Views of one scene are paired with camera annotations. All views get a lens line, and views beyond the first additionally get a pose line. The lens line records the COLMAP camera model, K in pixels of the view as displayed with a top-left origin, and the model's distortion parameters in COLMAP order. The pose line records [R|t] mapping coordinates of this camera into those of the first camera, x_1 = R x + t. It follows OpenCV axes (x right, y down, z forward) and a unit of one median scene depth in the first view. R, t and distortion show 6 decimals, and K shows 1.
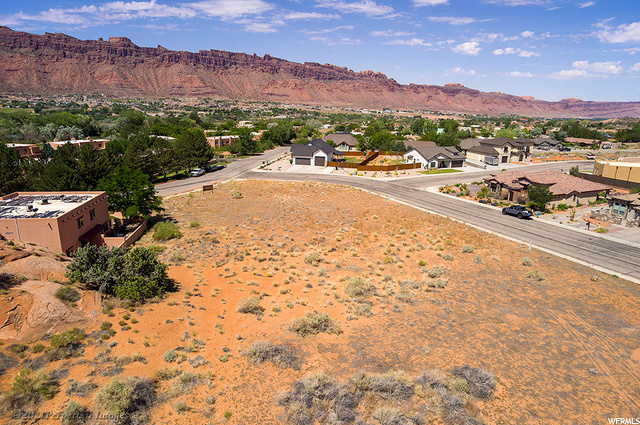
lens RADIAL K [[401.4, 0, 328.3], [0, 401.4, 210.6], [0, 0, 1]] dist [-0.063923, 0.056846]
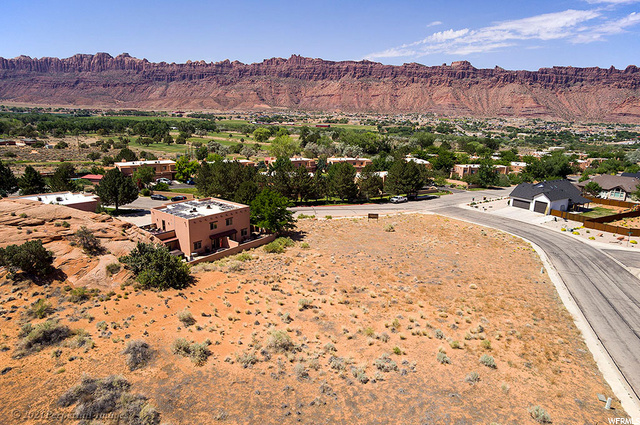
lens RADIAL K [[397.3, 0, 314.0], [0, 397.3, 213.5], [0, 0, 1]] dist [-0.061903, 0.050322]
pose [[0.697597, 0.169624, -0.696122, 0.223794], [-0.195173, 0.979819, 0.043166, -0.053539], [0.689395, 0.105752, 0.716625, 0.086608]]
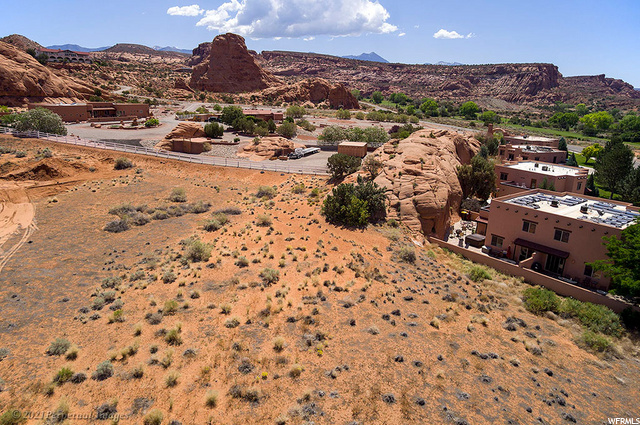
lens RADIAL K [[397.3, 0, 314.0], [0, 397.3, 213.5], [0, 0, 1]] dist [-0.061903, 0.050322]
pose [[-0.871996, 0.095792, -0.480049, 0.086121], [-0.170322, 0.860018, 0.480998, -0.128543], [0.458927, 0.501191, -0.733617, 0.531083]]
